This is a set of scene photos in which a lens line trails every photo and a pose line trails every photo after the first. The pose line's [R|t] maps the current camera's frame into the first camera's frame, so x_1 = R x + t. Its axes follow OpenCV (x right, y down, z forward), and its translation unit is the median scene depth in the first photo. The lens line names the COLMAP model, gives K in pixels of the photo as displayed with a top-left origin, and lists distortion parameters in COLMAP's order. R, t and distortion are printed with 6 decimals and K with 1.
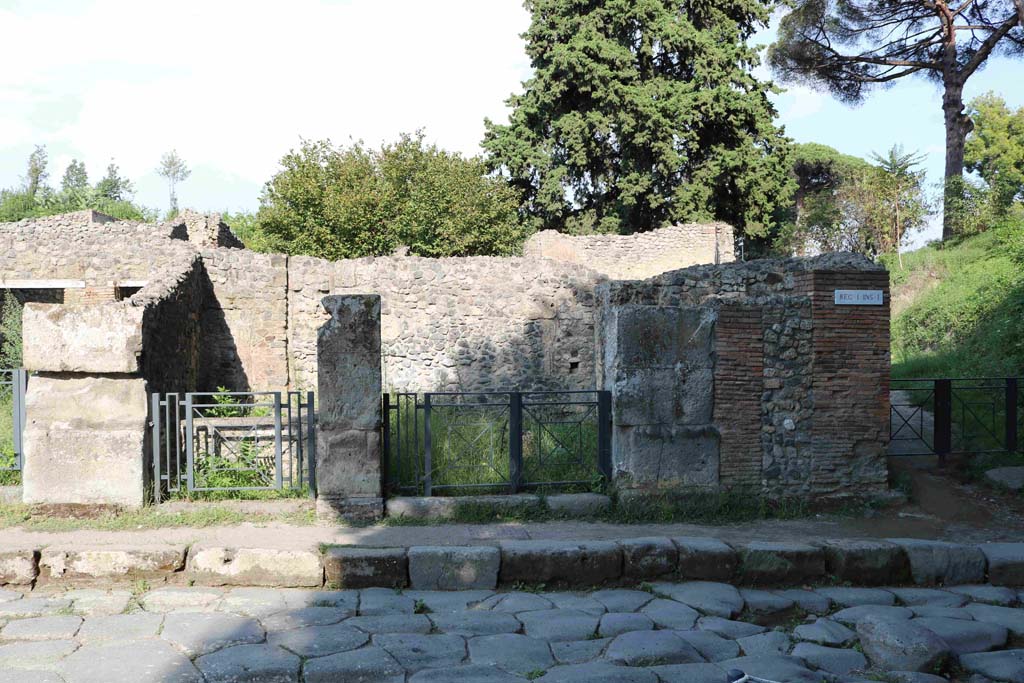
lens RADIAL K [[1081.2, 0, 512.0], [0, 1081.2, 341.5], [0, 0, 1]] dist [-0.107736, 0.006186]
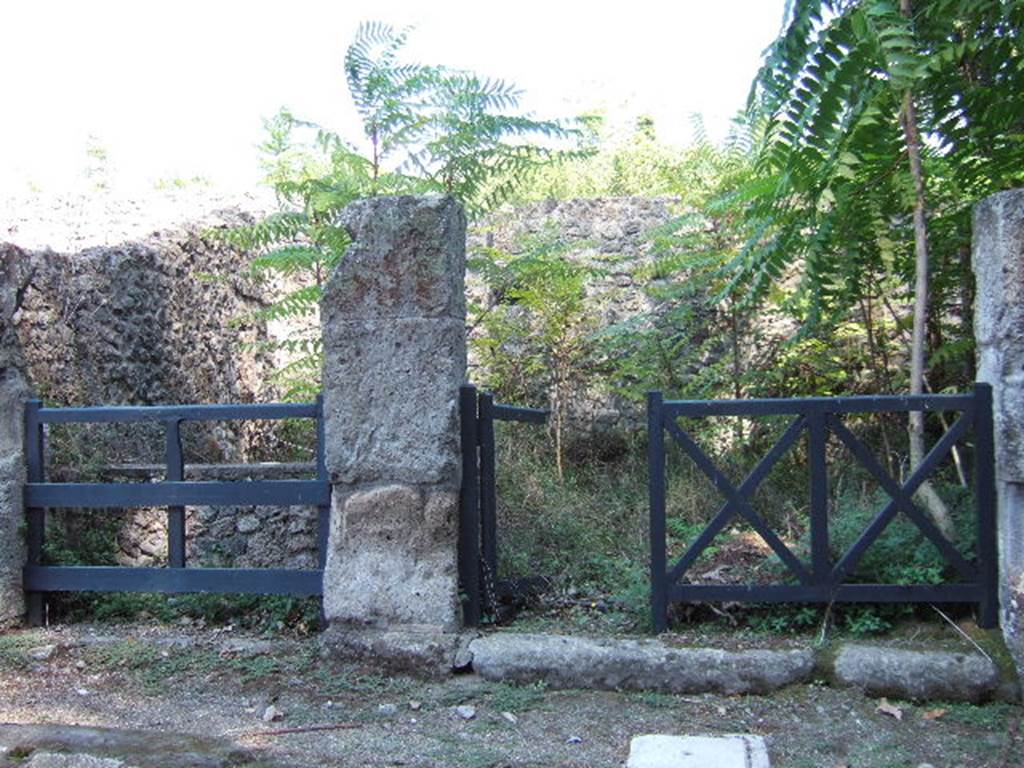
lens RADIAL K [[1374.2, 0, 512.0], [0, 1374.2, 384.0], [0, 0, 1]] dist [-0.278963, -0.001633]
pose [[0.966519, -0.014896, -0.256163, 0.049454], [0.011262, 0.999814, -0.015646, 0.044173], [0.256348, 0.012237, 0.966507, 0.401364]]
